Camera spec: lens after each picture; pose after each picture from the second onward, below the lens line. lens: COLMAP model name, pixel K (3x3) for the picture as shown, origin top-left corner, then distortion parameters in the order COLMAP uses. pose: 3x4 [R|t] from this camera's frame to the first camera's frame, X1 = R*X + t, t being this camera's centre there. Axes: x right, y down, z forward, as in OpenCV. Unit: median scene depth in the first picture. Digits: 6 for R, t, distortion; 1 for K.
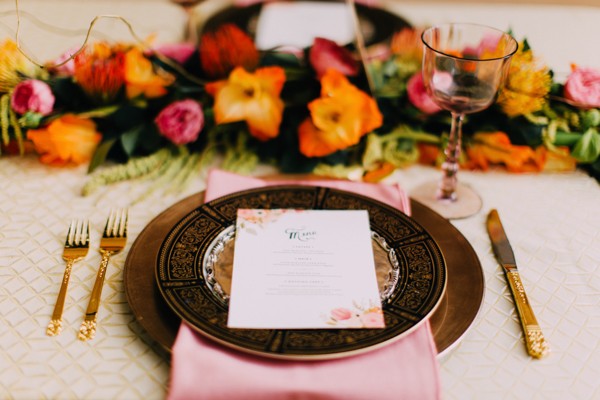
lens RADIAL K [[878.9, 0, 300.0], [0, 878.9, 200.0], [0, 0, 1]] dist [-0.004974, -0.013966]
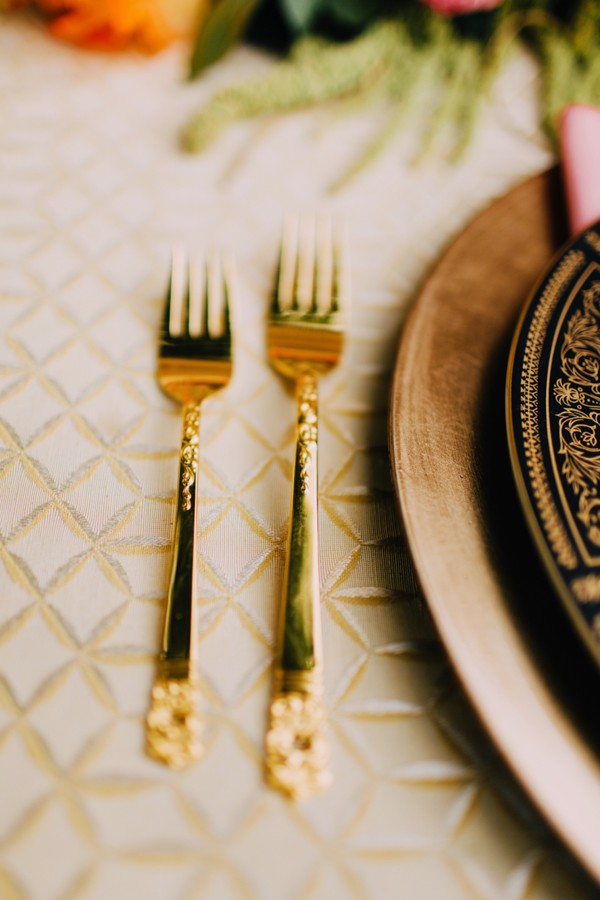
lens RADIAL K [[918.7, 0, 300.0], [0, 918.7, 450.0], [0, 0, 1]] dist [-0.014290, 0.002366]
pose [[0.997282, 0.065970, 0.032813, -0.225583], [-0.073453, 0.925145, 0.372439, -0.037674], [-0.005787, -0.373837, 0.927476, 0.677276]]
